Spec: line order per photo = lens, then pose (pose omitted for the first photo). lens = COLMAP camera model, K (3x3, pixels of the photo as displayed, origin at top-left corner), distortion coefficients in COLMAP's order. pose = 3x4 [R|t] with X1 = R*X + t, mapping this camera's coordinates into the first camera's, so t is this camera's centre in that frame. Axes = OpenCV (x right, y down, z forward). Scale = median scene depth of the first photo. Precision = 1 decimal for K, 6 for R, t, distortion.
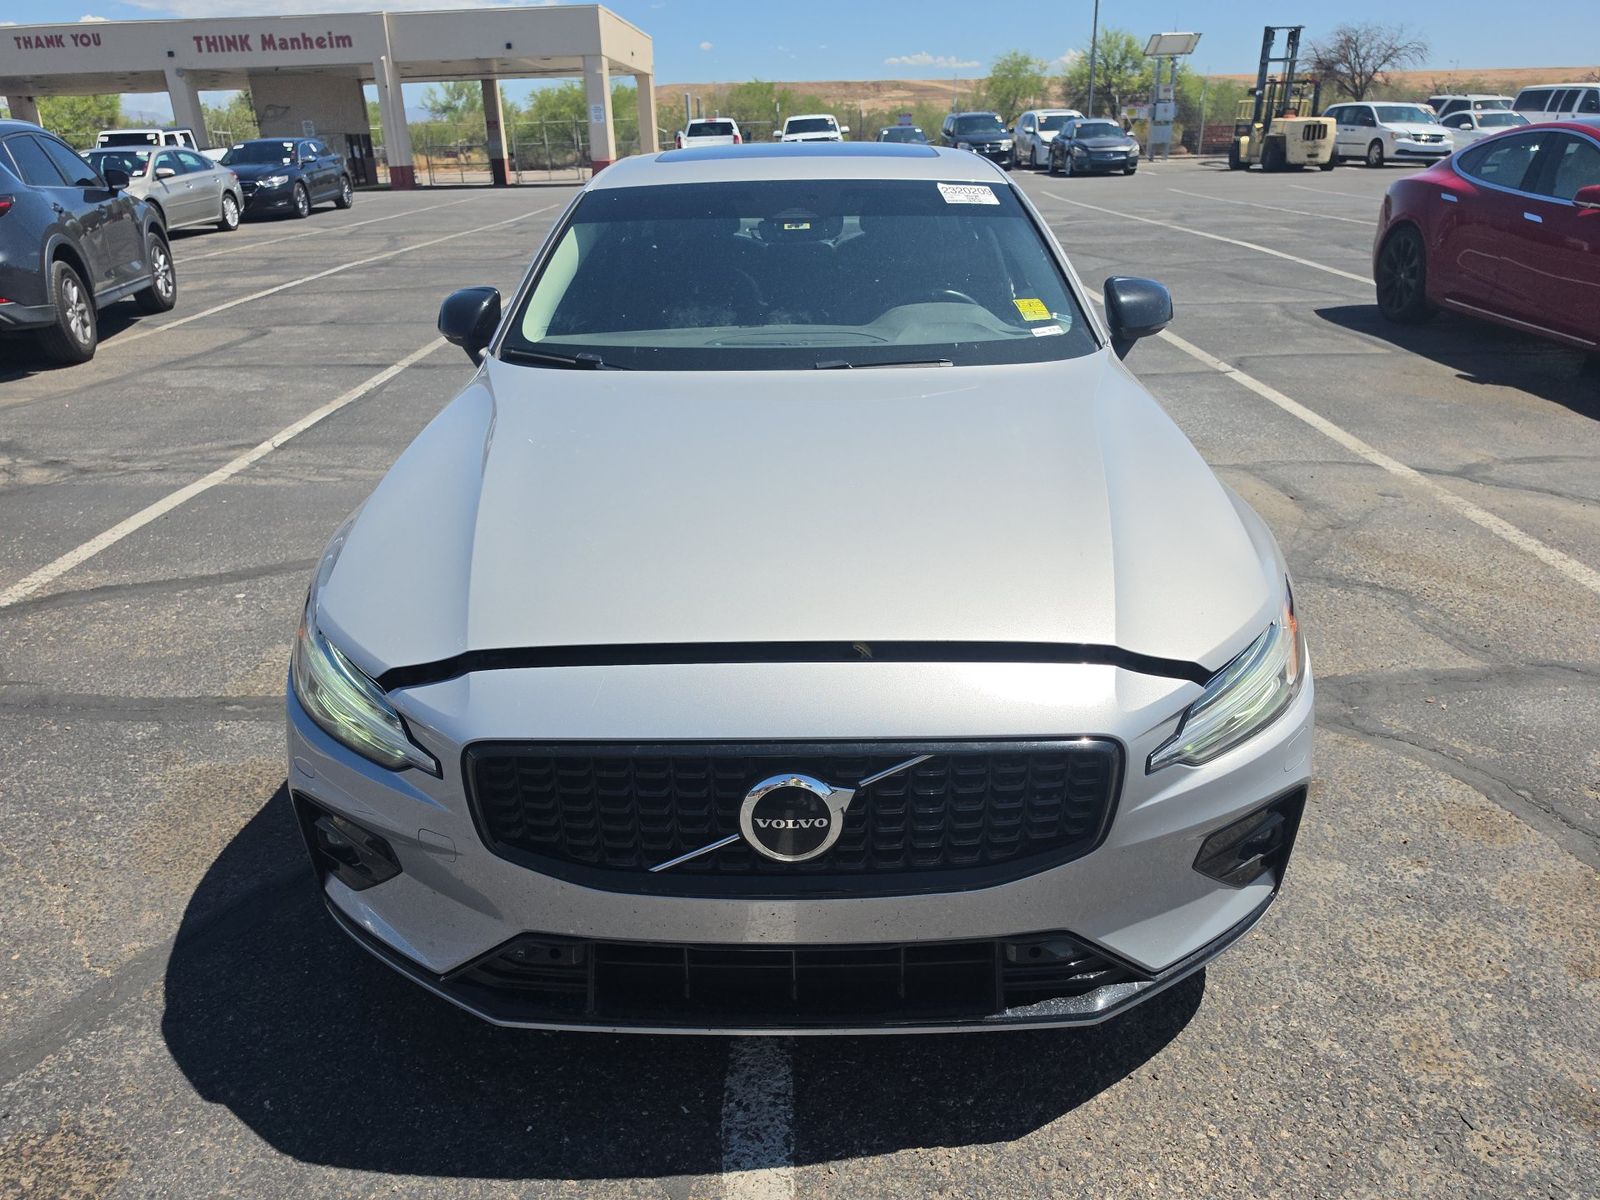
lens RADIAL K [[1072.3, 0, 795.9], [0, 1072.3, 599.7], [0, 0, 1]] dist [0.009726, -0.009013]
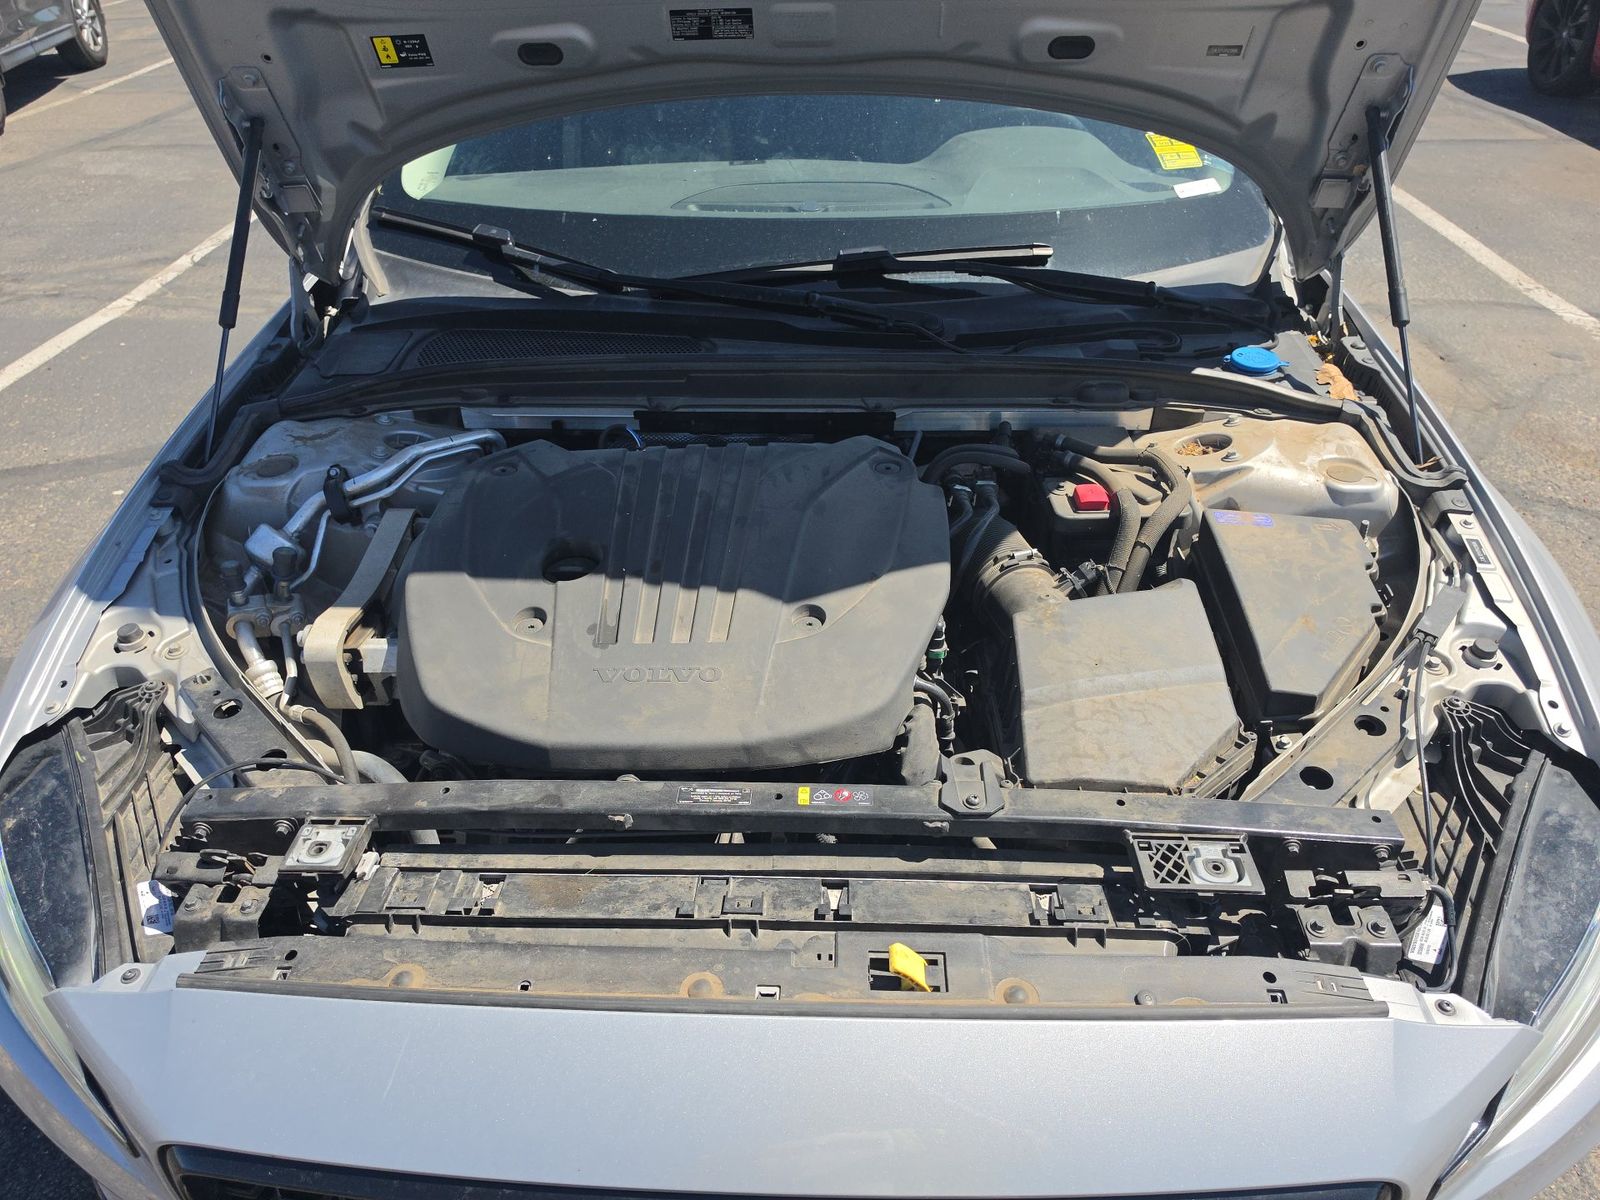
lens RADIAL K [[1072.3, 0, 796.3], [0, 1072.3, 611.0], [0, 0, 1]] dist [0.009726, -0.009013]
pose [[0.999592, 0.017440, -0.022614, 0.005380], [-0.012182, 0.976607, 0.214686, -0.069073], [0.025829, -0.214323, 0.976421, 0.153133]]
